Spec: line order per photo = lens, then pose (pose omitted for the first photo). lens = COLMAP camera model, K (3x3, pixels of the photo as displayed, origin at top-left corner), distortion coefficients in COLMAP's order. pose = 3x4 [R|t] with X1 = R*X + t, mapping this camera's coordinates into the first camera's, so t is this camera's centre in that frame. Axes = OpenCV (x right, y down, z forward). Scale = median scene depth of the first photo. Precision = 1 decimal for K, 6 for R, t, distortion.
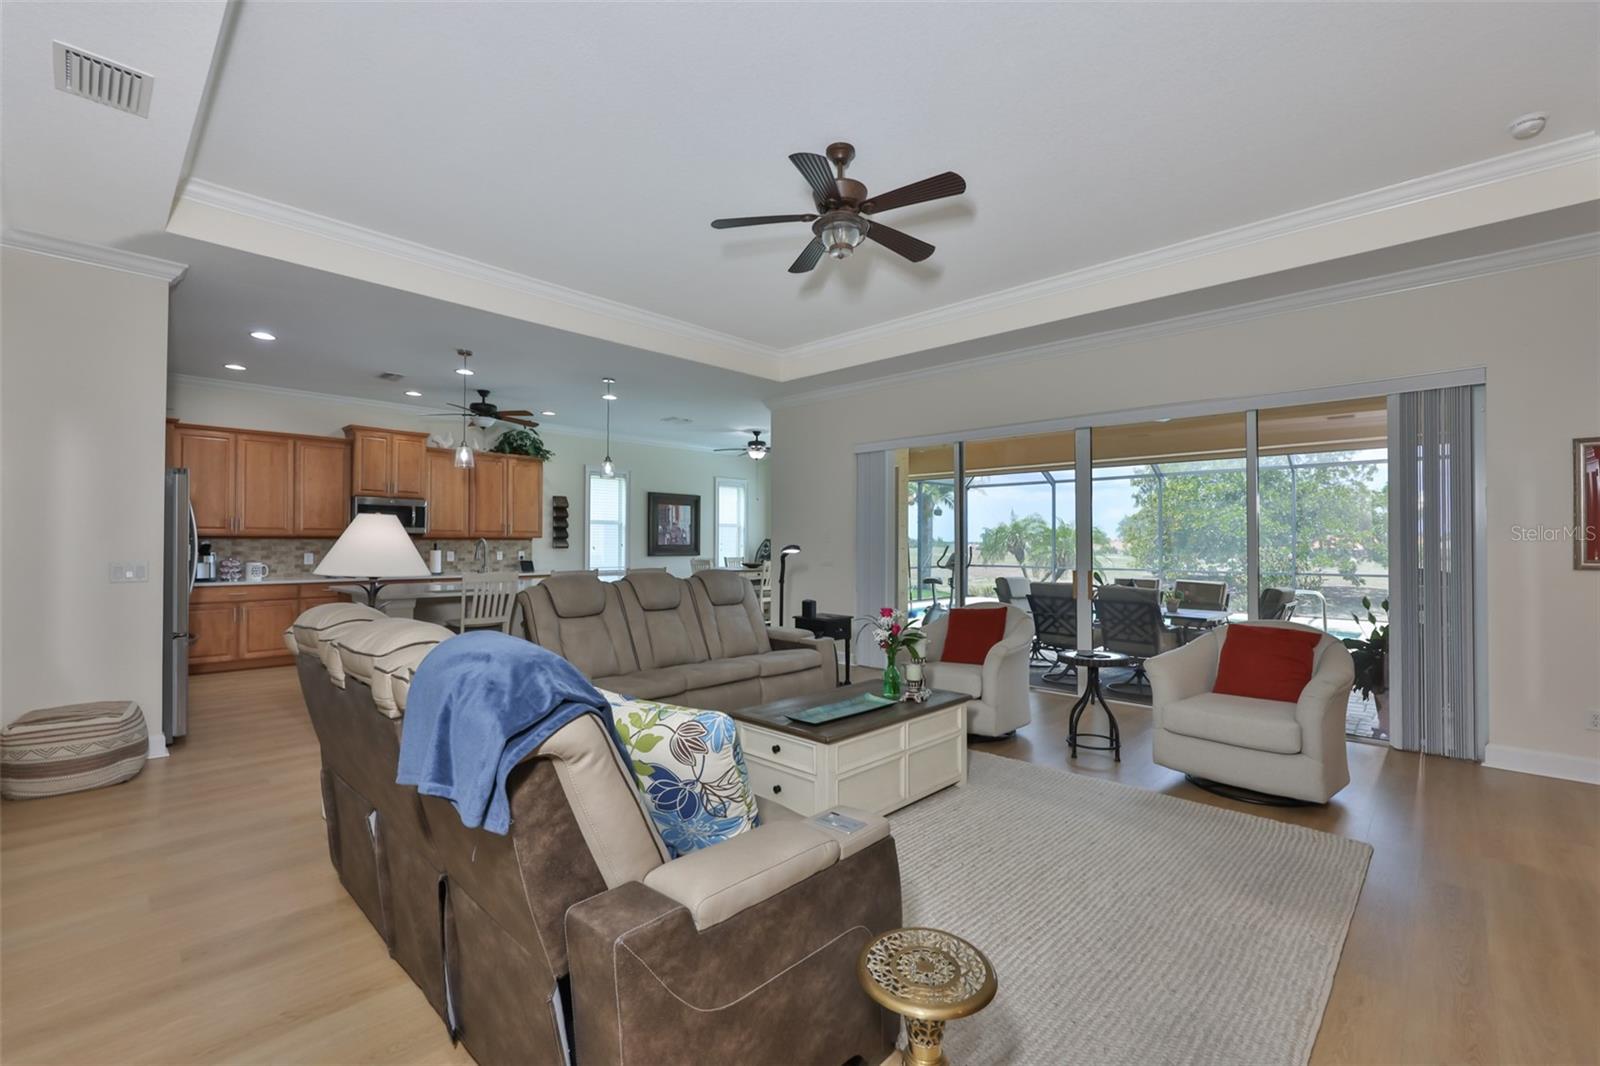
lens RADIAL K [[681.5, 0, 803.7], [0, 681.5, 530.9], [0, 0, 1]] dist [-0.000922, 0.000289]
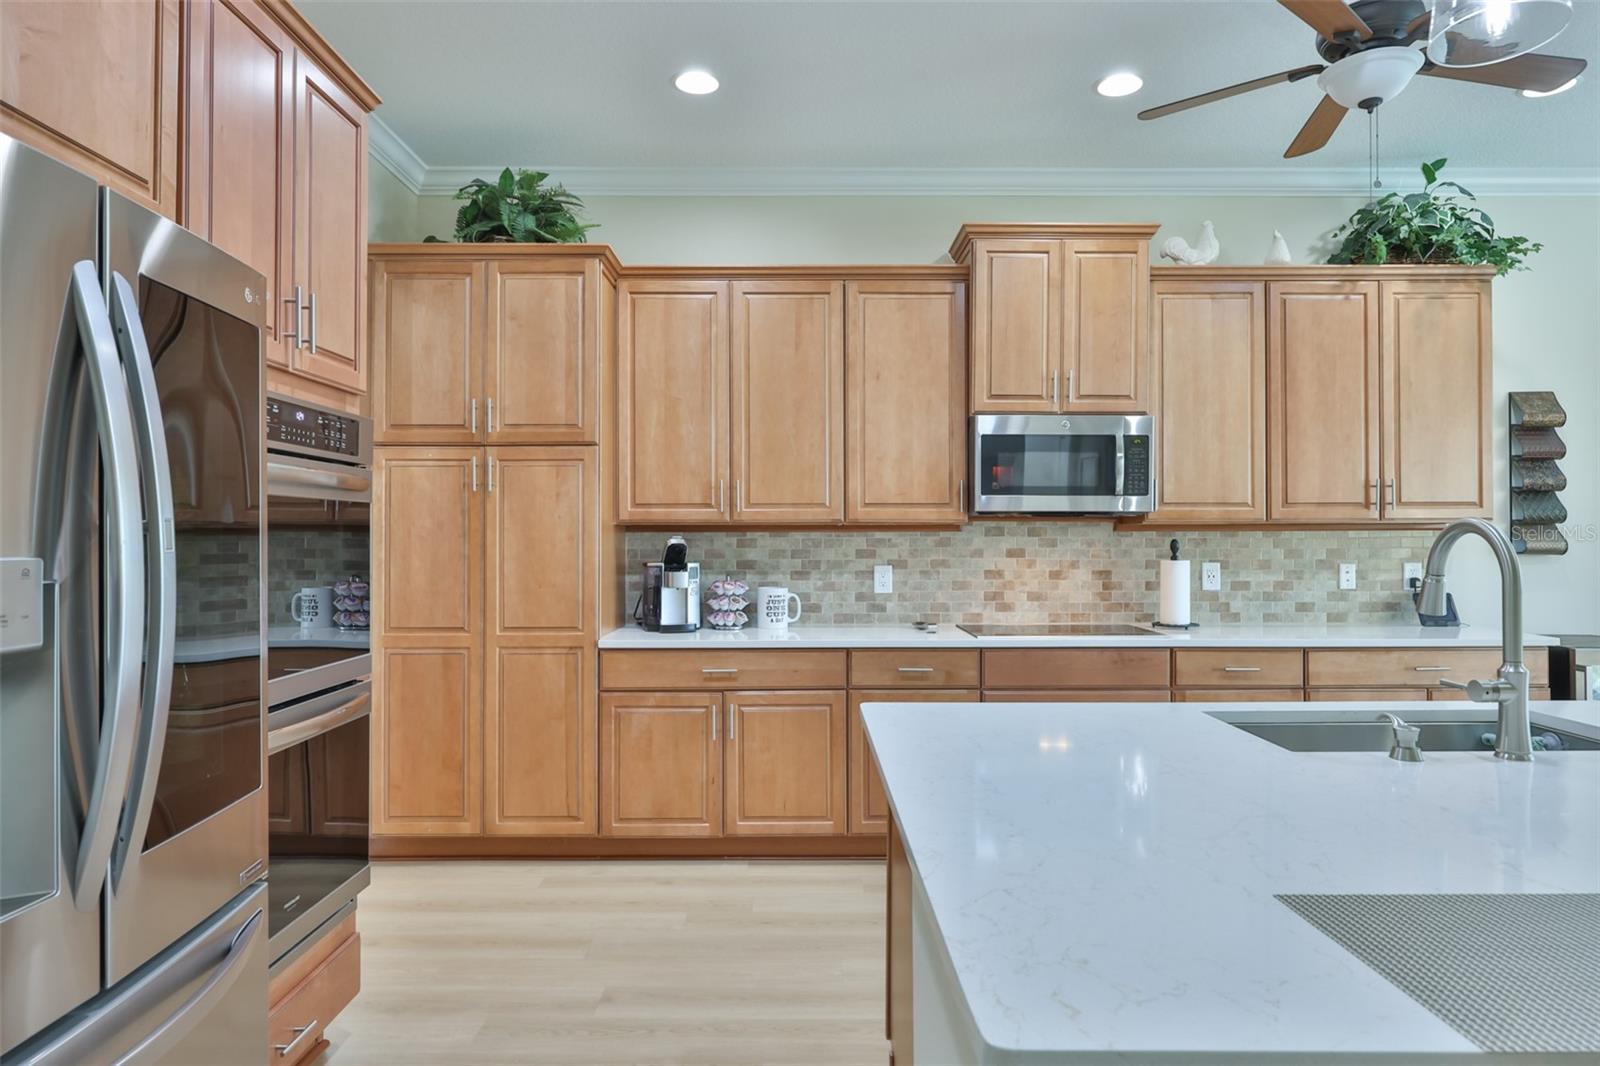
lens RADIAL K [[939.2, 0, 800.0], [0, 939.2, 533.0], [0, 0, 1]] dist [0.000021, -0.000633]
pose [[0.686375, -0.001643, -0.727246, -0.350612], [0.016129, 0.999786, 0.012964, 0.005211], [0.727069, -0.020628, 0.686255, 0.575600]]
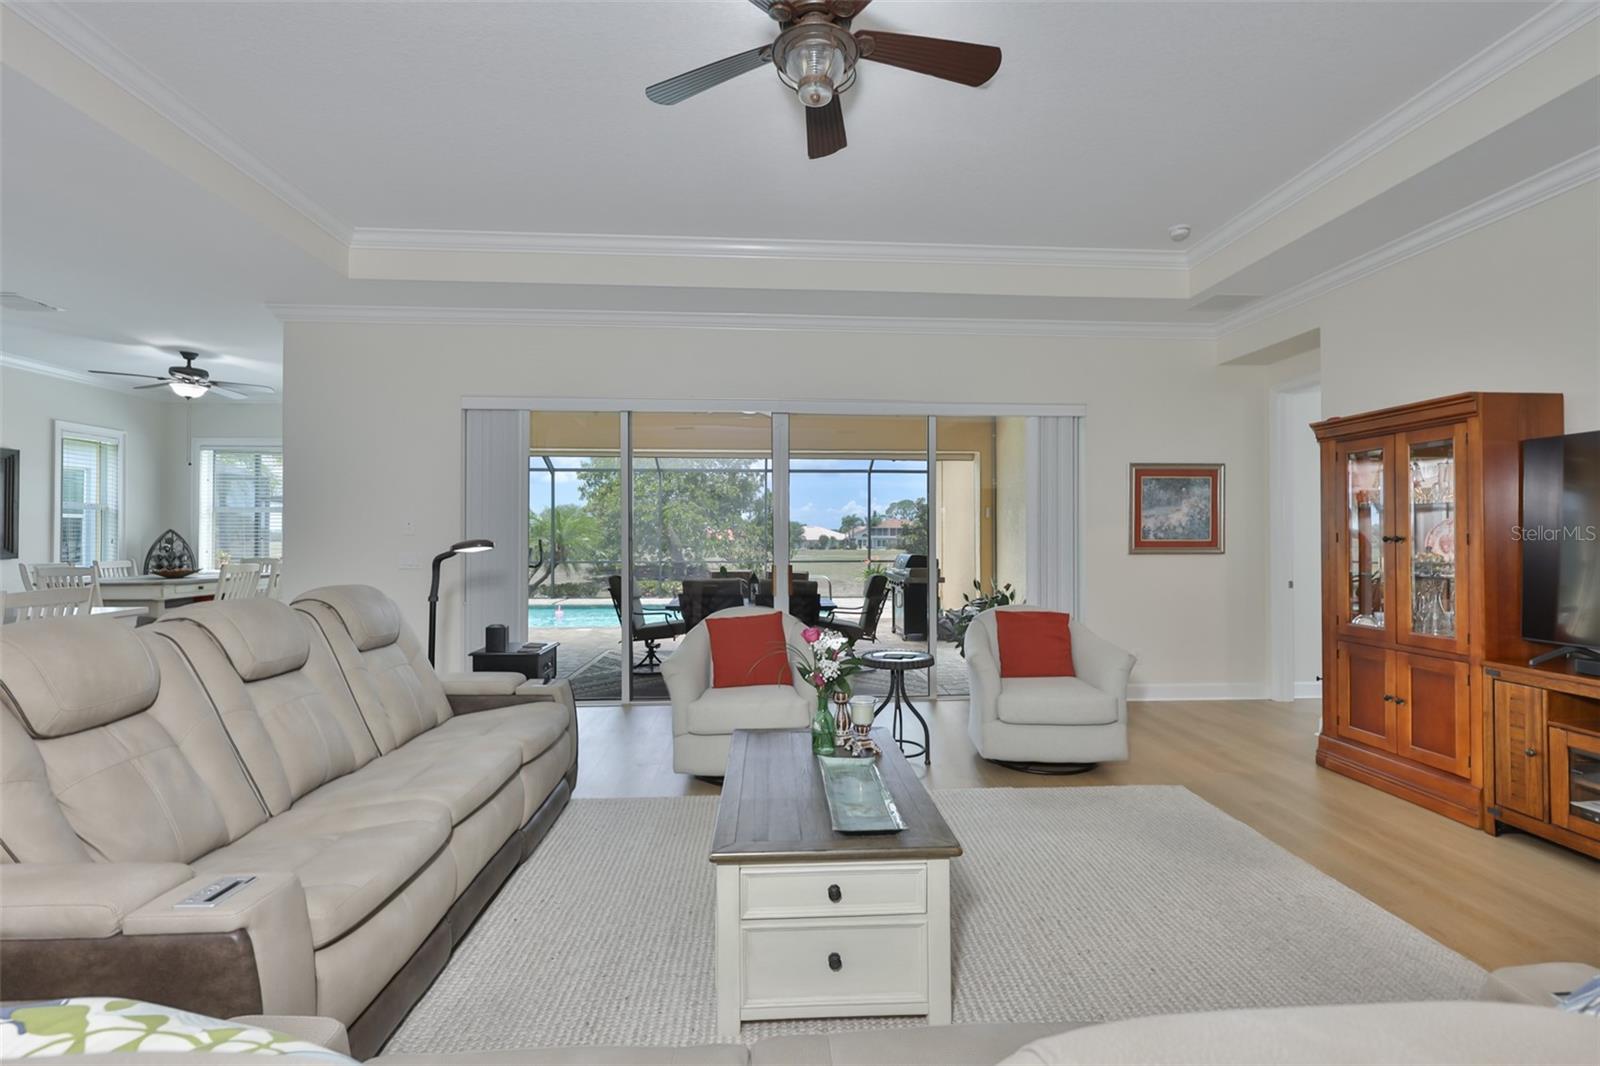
lens RADIAL K [[683.6, 0, 809.1], [0, 683.6, 535.1], [0, 0, 1]] dist [-0.001364, 0.000227]
pose [[0.685109, -0.000055, 0.728440, -0.203750], [-0.013799, 0.999820, 0.013053, 0.002831], [-0.728310, -0.018995, 0.684985, 0.266829]]
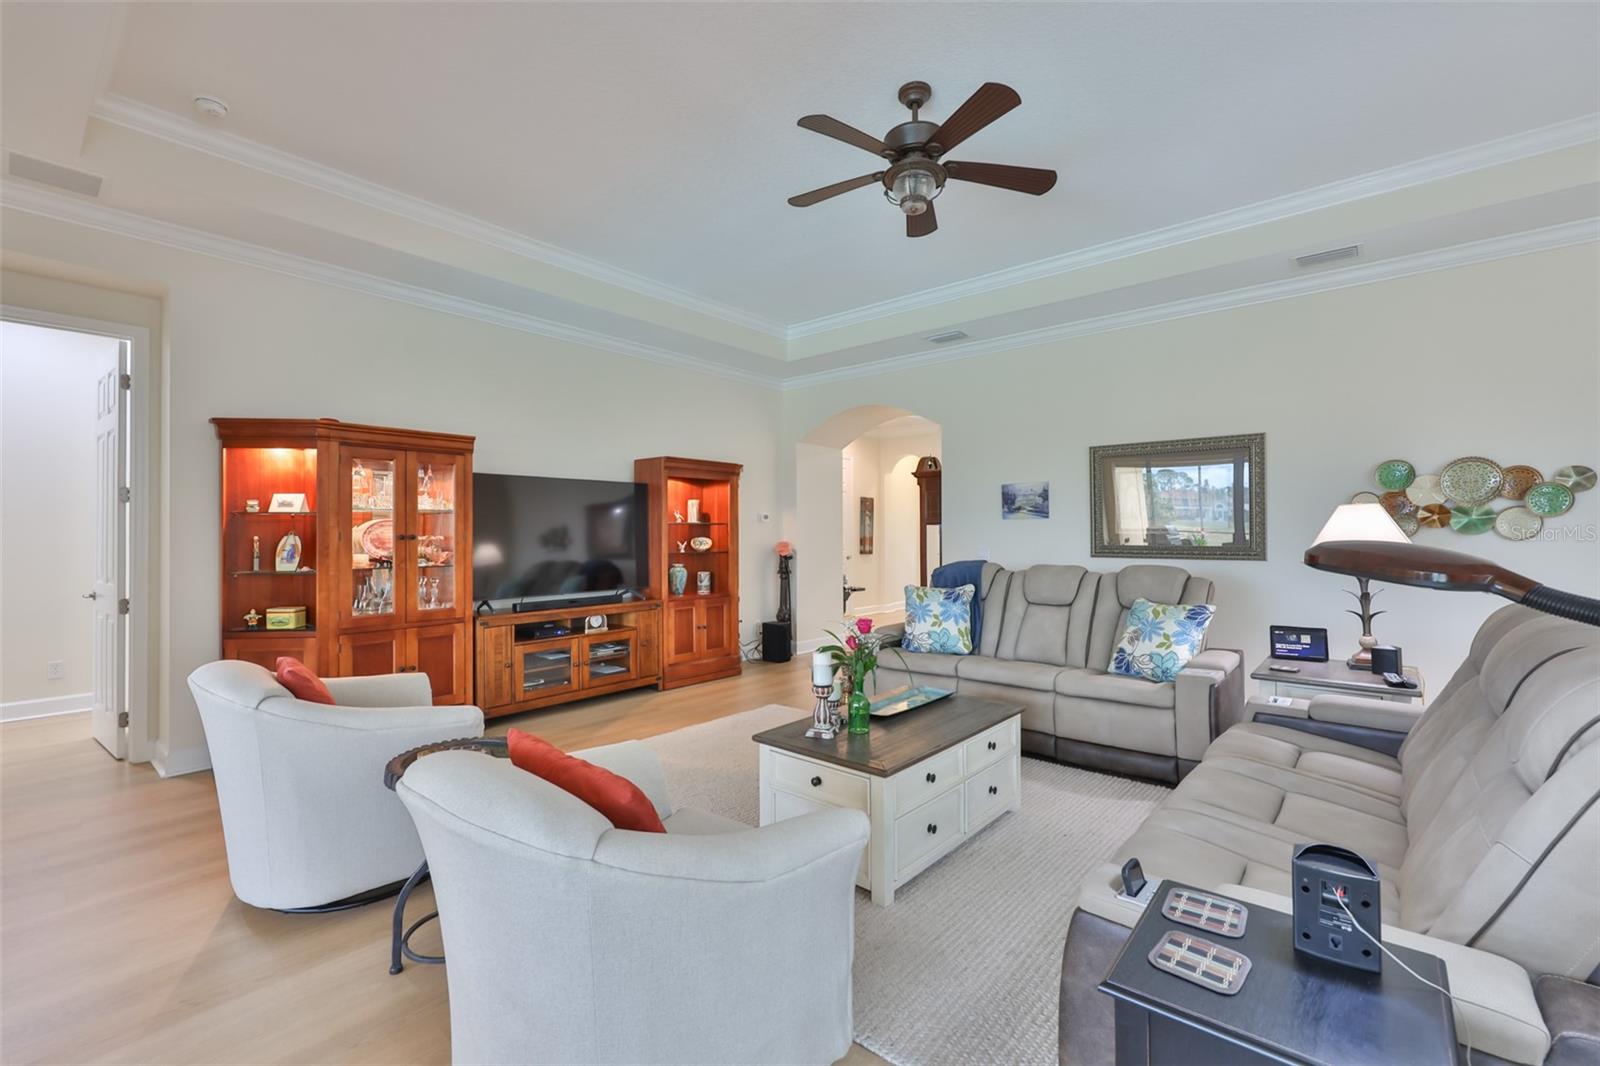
lens RADIAL K [[683.6, 0, 809.1], [0, 683.6, 535.1], [0, 0, 1]] dist [-0.001364, 0.000227]
pose [[-0.999024, 0.001578, -0.044133, 0.086897], [0.002476, 0.999791, -0.020293, 0.016299], [0.044092, -0.020382, -0.998820, 0.853234]]
